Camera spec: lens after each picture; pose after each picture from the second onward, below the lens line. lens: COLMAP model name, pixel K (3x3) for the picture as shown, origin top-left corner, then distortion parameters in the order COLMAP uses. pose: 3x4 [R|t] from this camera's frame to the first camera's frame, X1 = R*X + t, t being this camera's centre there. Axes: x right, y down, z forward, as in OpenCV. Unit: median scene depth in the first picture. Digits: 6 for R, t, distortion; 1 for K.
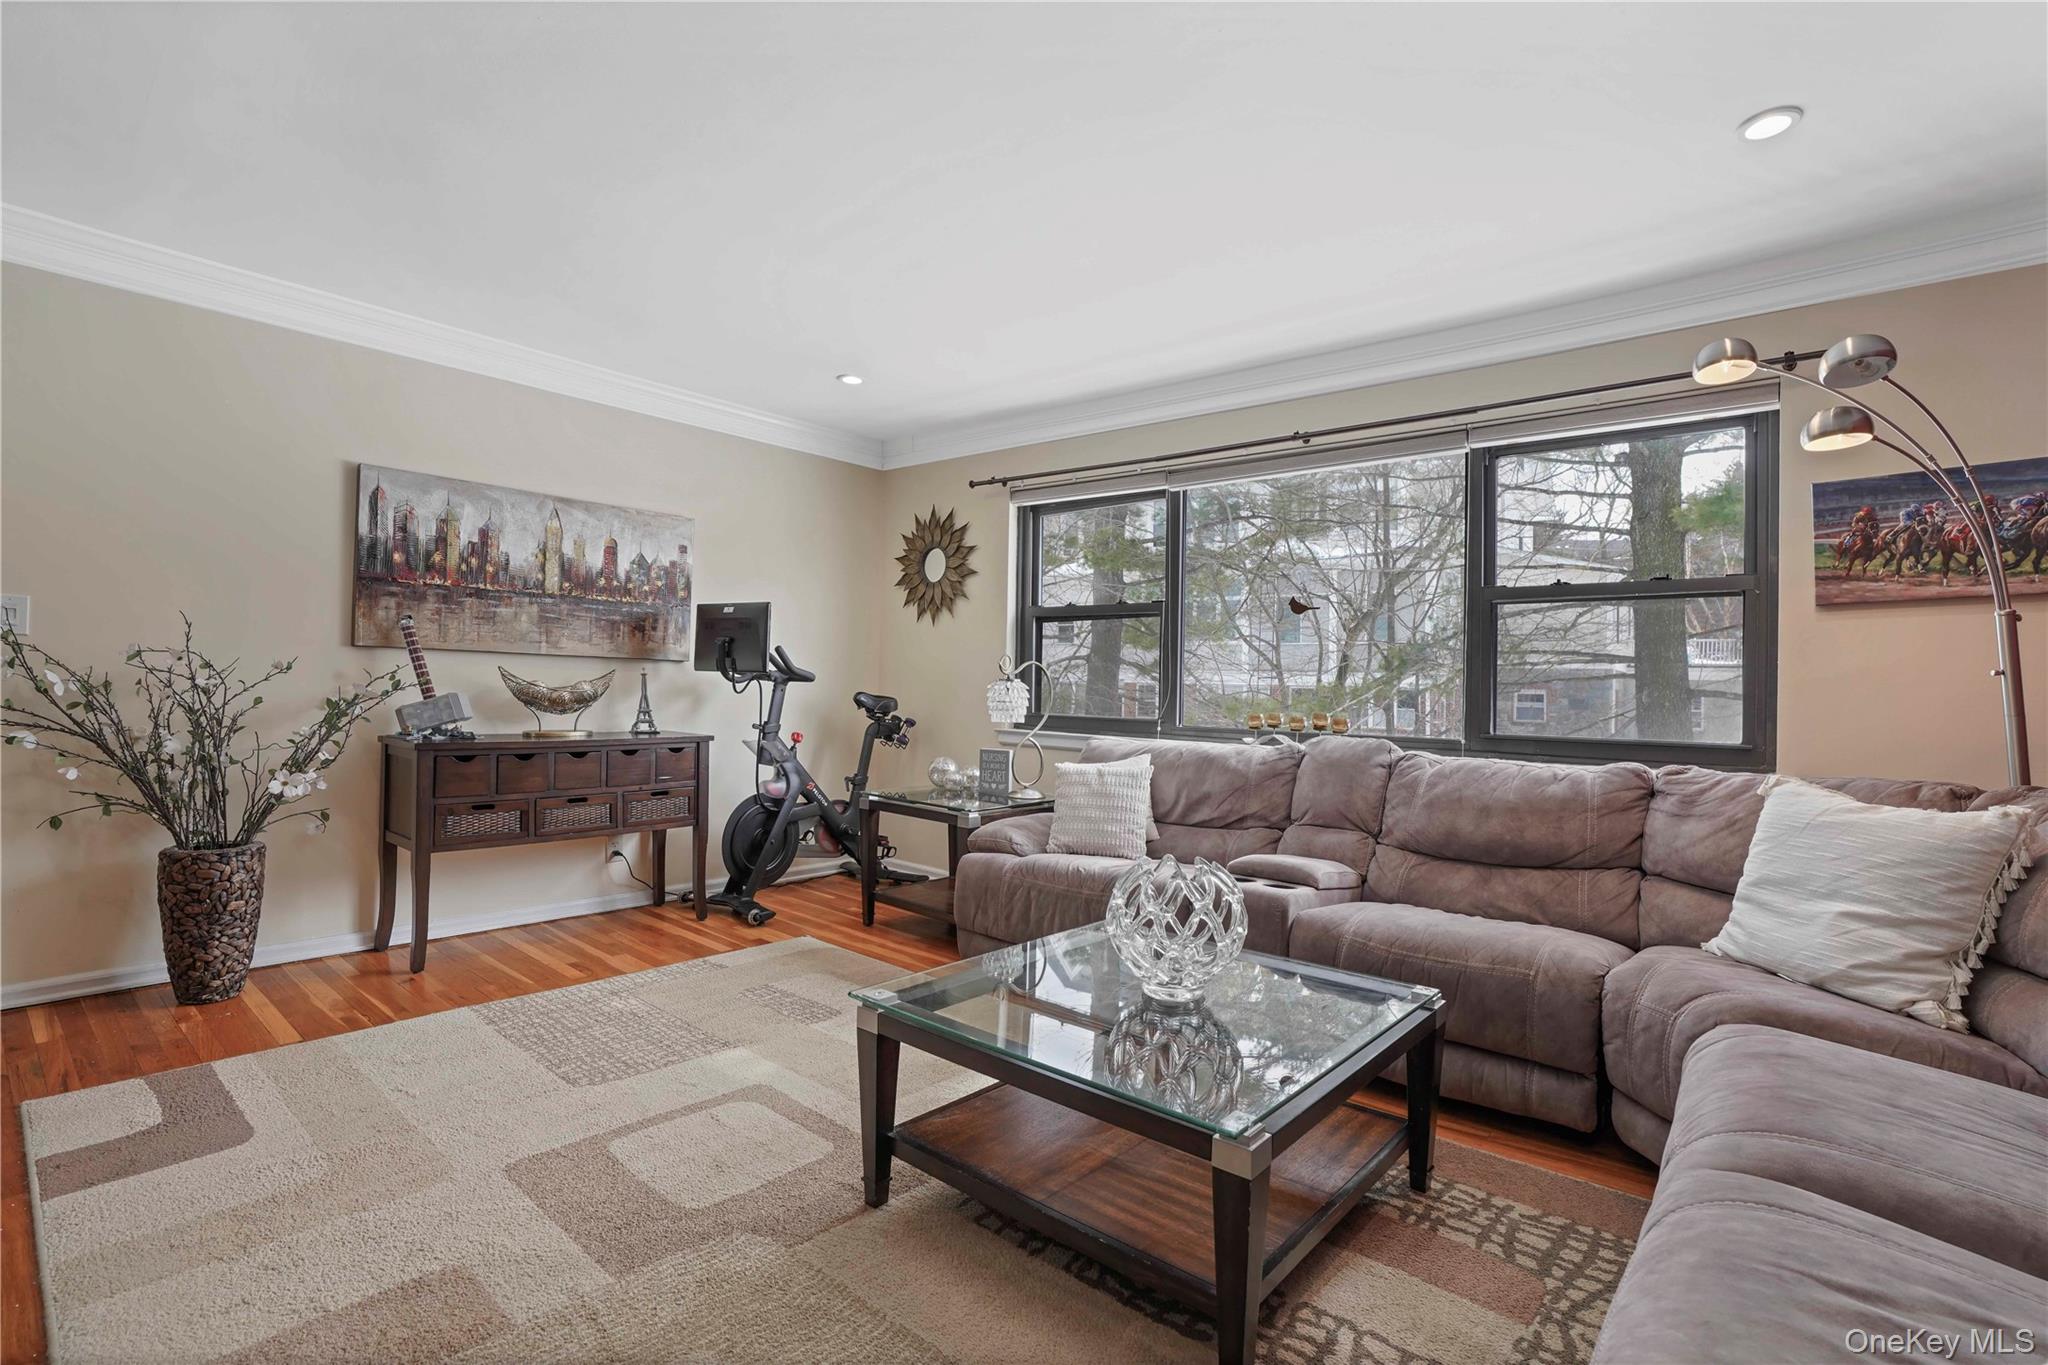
lens RADIAL K [[952.8, 0, 1046.6], [0, 952.8, 676.6], [0, 0, 1]] dist [-0.059168, 0.027191]
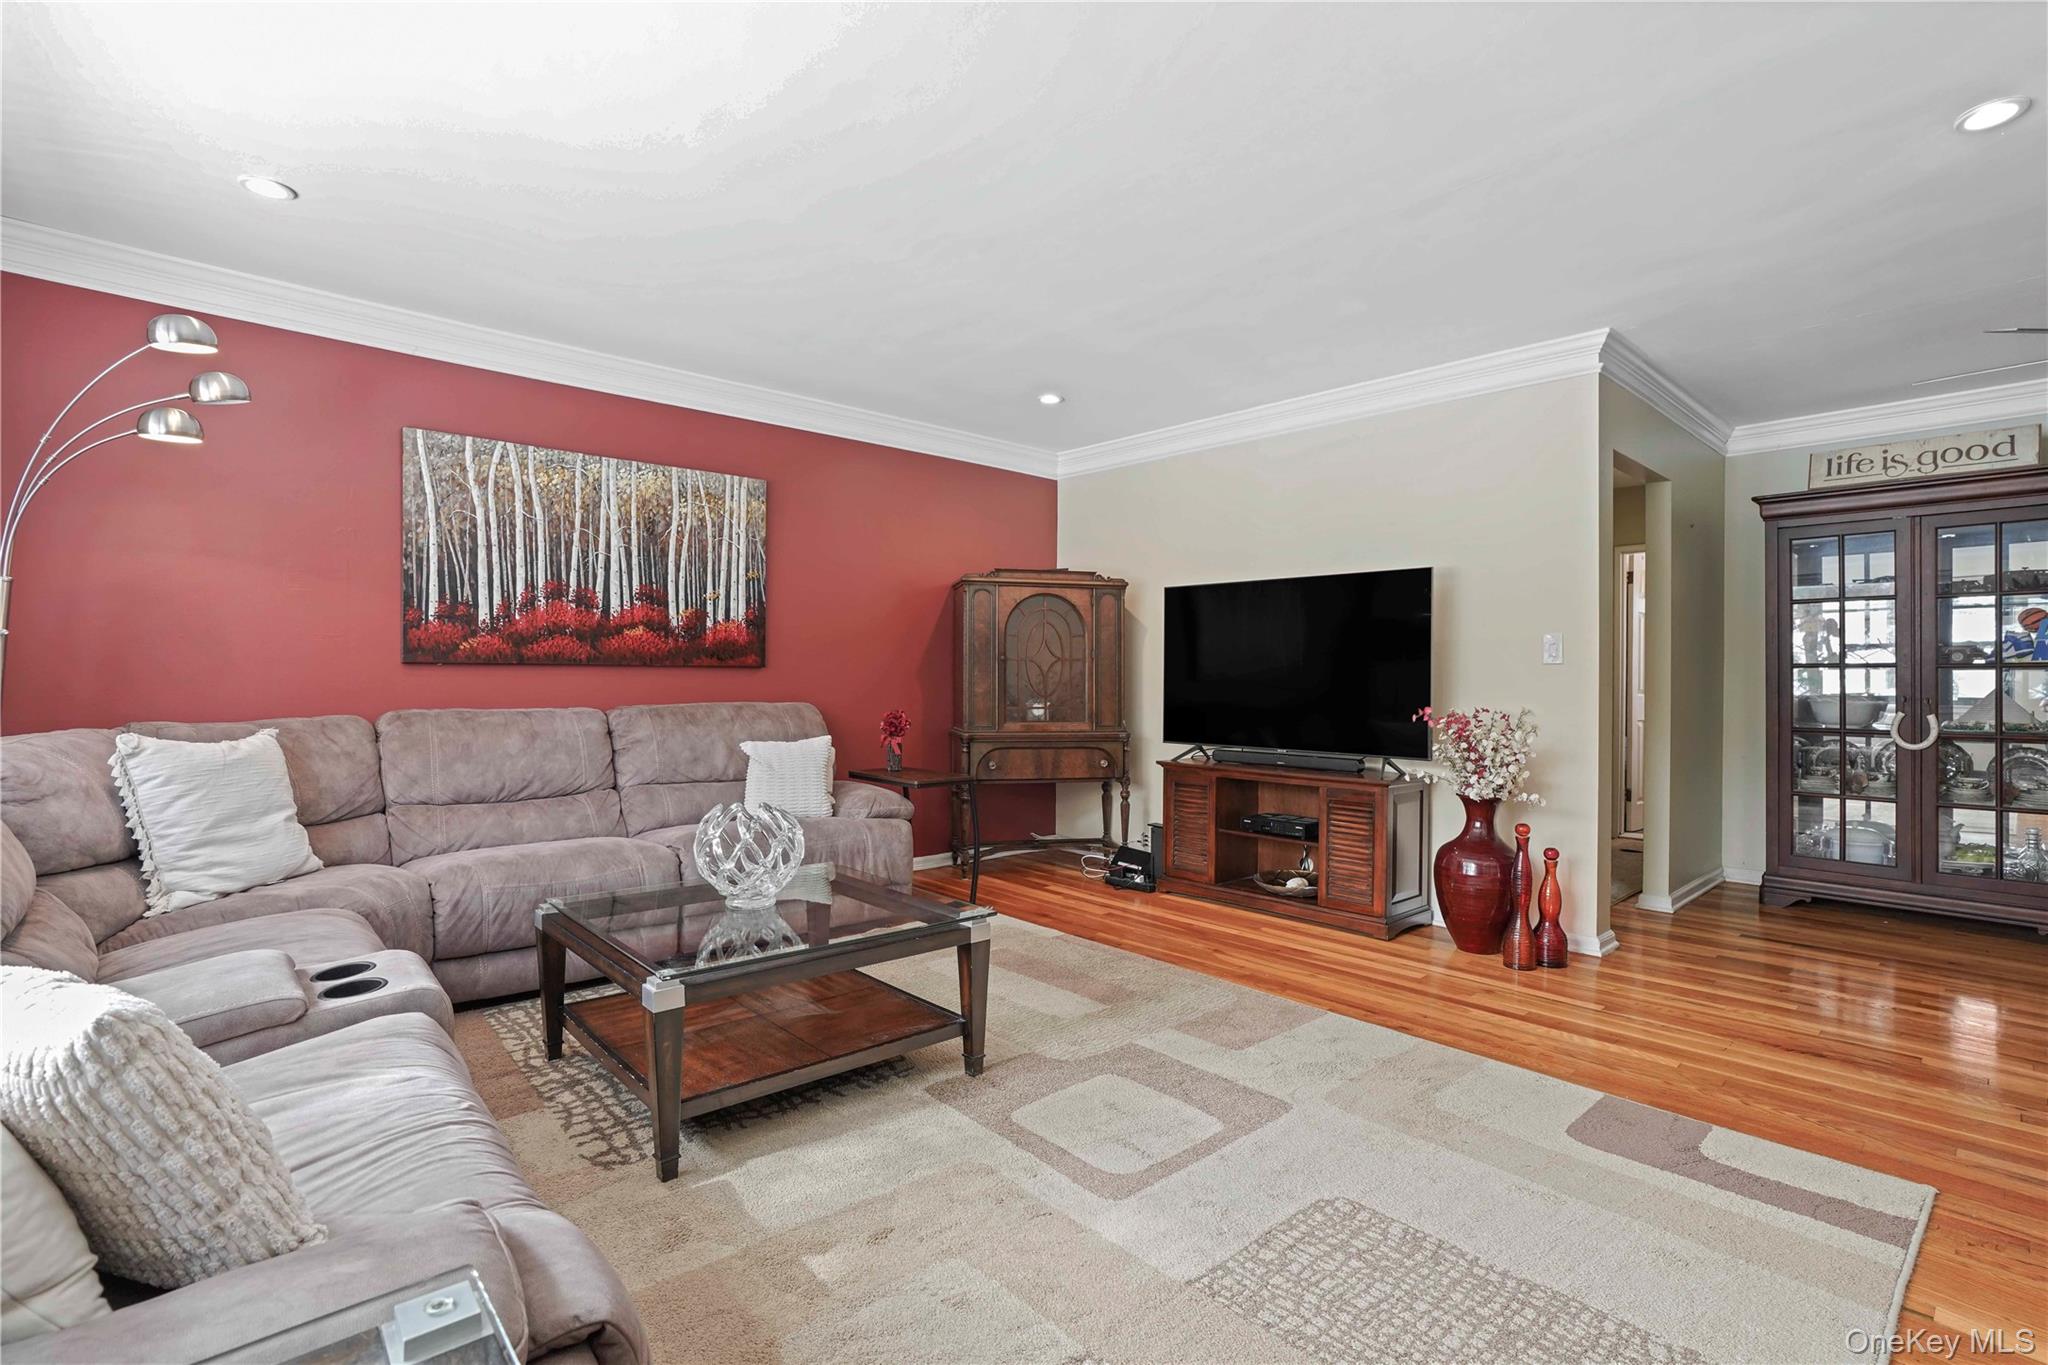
lens RADIAL K [[952.8, 0, 1046.6], [0, 952.8, 676.6], [0, 0, 1]] dist [-0.059168, 0.027191]
pose [[-0.990948, -0.033476, 0.130006, -0.329686], [-0.035026, 0.999340, -0.009659, 0.013740], [-0.129597, -0.014125, -0.991466, 1.746118]]
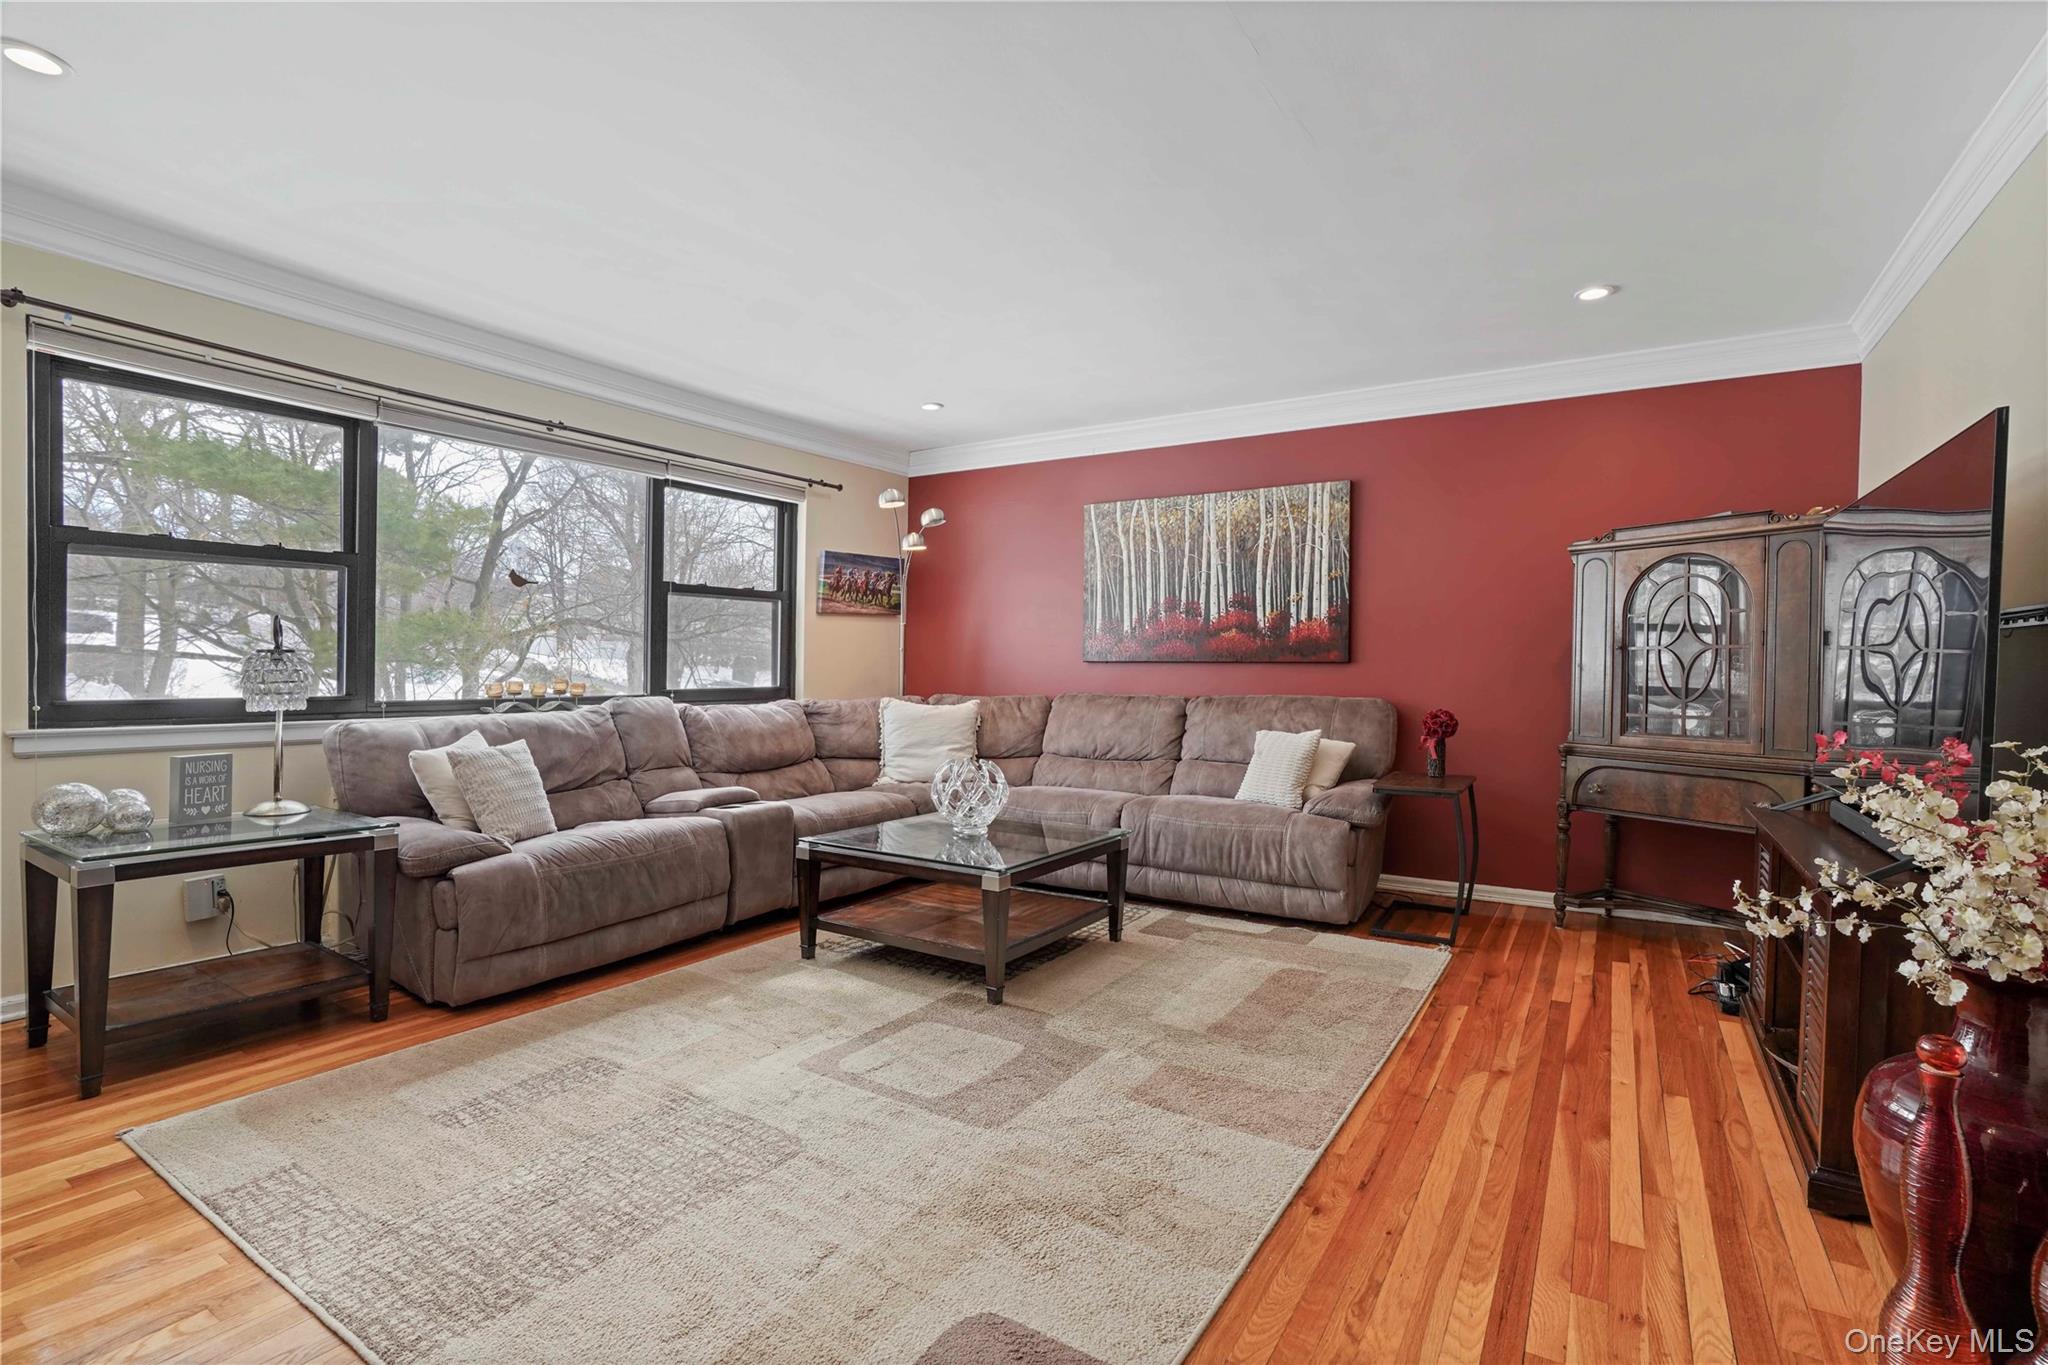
lens RADIAL K [[952.8, 0, 1046.6], [0, 952.8, 676.6], [0, 0, 1]] dist [-0.059168, 0.027191]
pose [[-0.140308, -0.036997, 0.989416, -1.306878], [-0.024238, 0.999130, 0.033923, -0.023891], [-0.989811, -0.019222, -0.141083, 0.871623]]
